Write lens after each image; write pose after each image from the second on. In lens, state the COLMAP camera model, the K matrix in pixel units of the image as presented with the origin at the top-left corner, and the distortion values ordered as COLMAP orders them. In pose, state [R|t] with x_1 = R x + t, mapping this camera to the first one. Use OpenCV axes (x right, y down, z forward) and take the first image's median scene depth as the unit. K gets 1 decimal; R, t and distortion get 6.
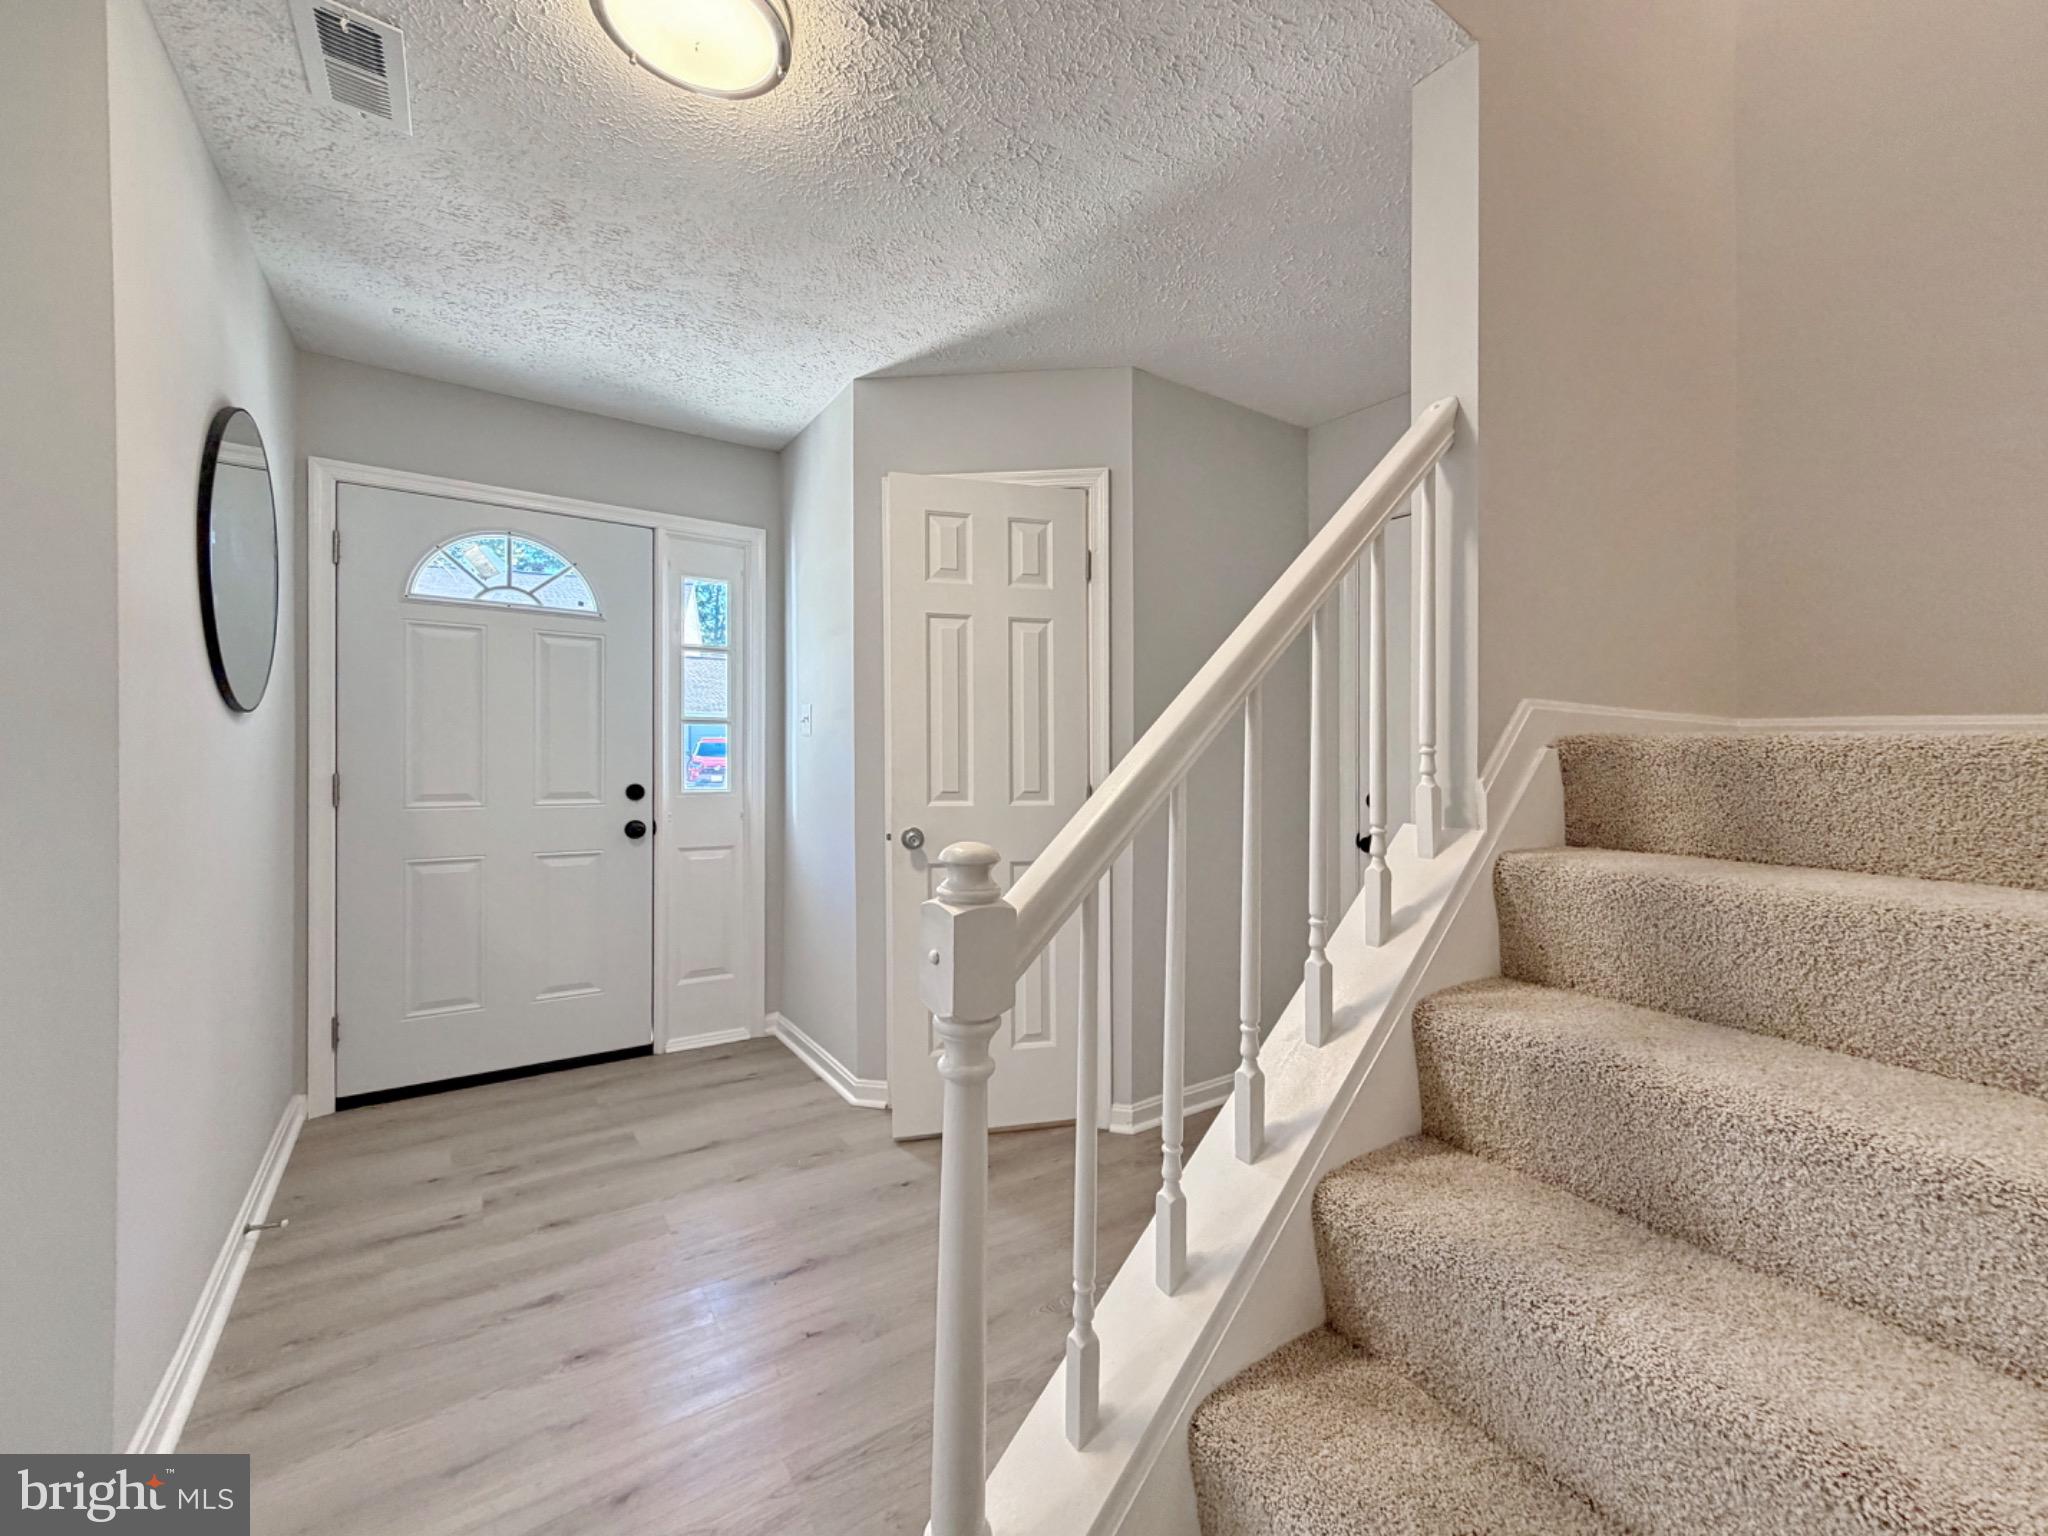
lens RADIAL K [[828.1, 0, 1026.7], [0, 828.1, 765.9], [0, 0, 1]] dist [-0.000772, 0.000047]
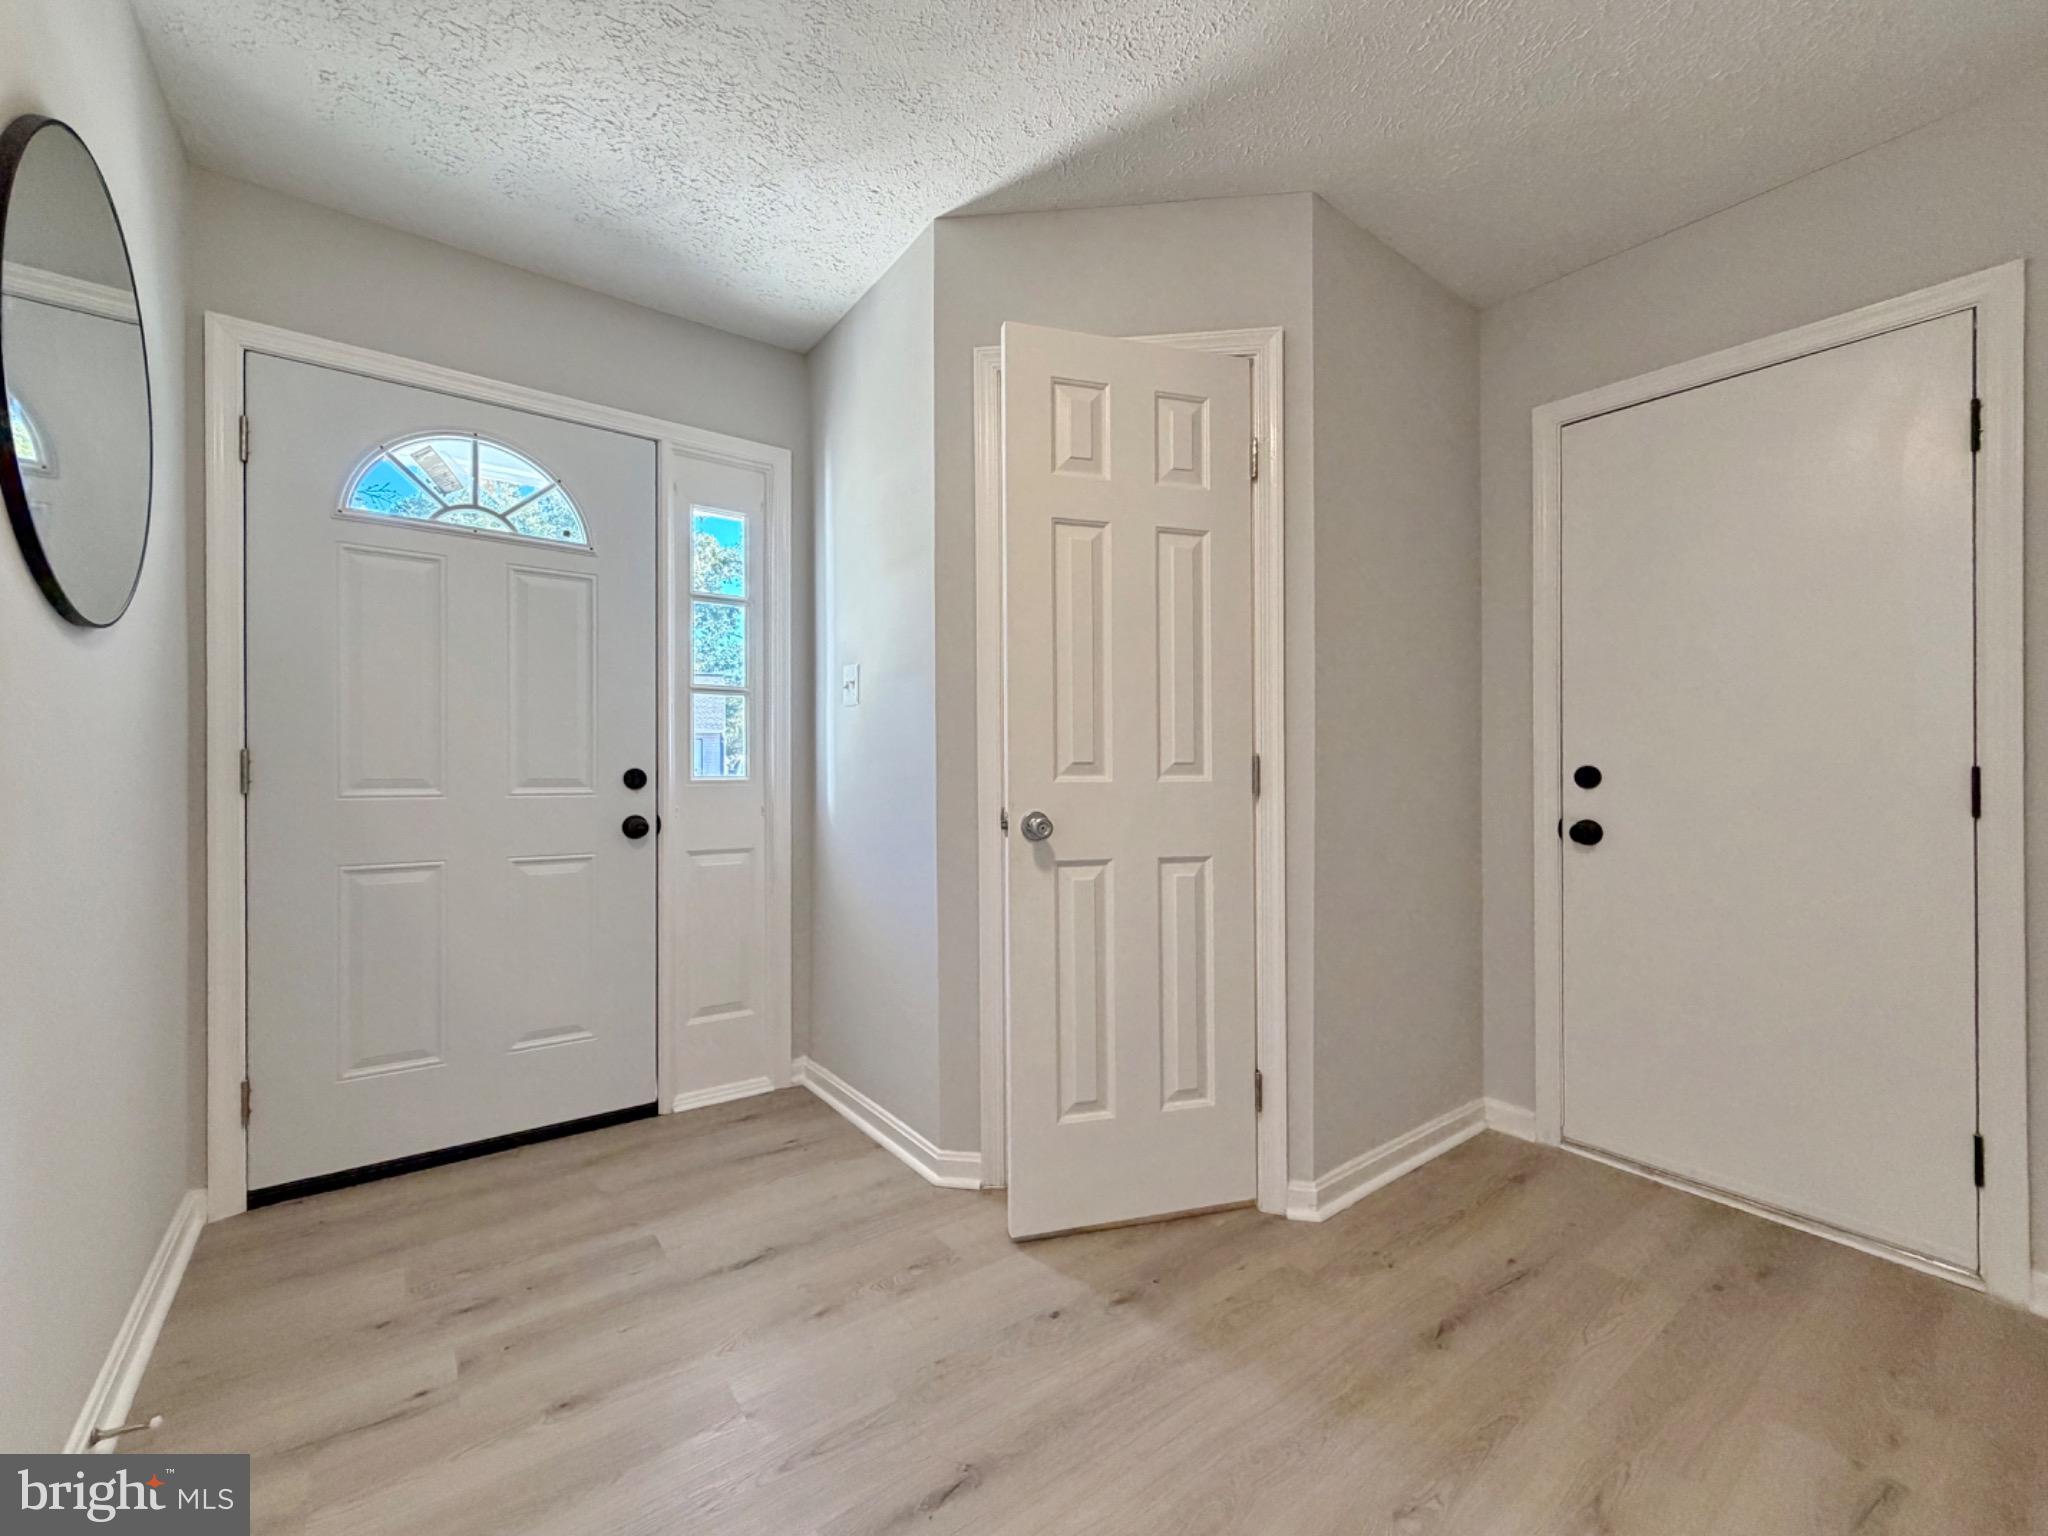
lens RADIAL K [[832.1, 0, 968.0], [0, 832.1, 772.7], [0, 0, 1]] dist [-0.001977, -0.000076]
pose [[0.999905, -0.013203, 0.003857, -0.189820], [0.013246, 0.999845, -0.011569, 0.045548], [-0.003703, 0.011619, 0.999926, 0.252226]]
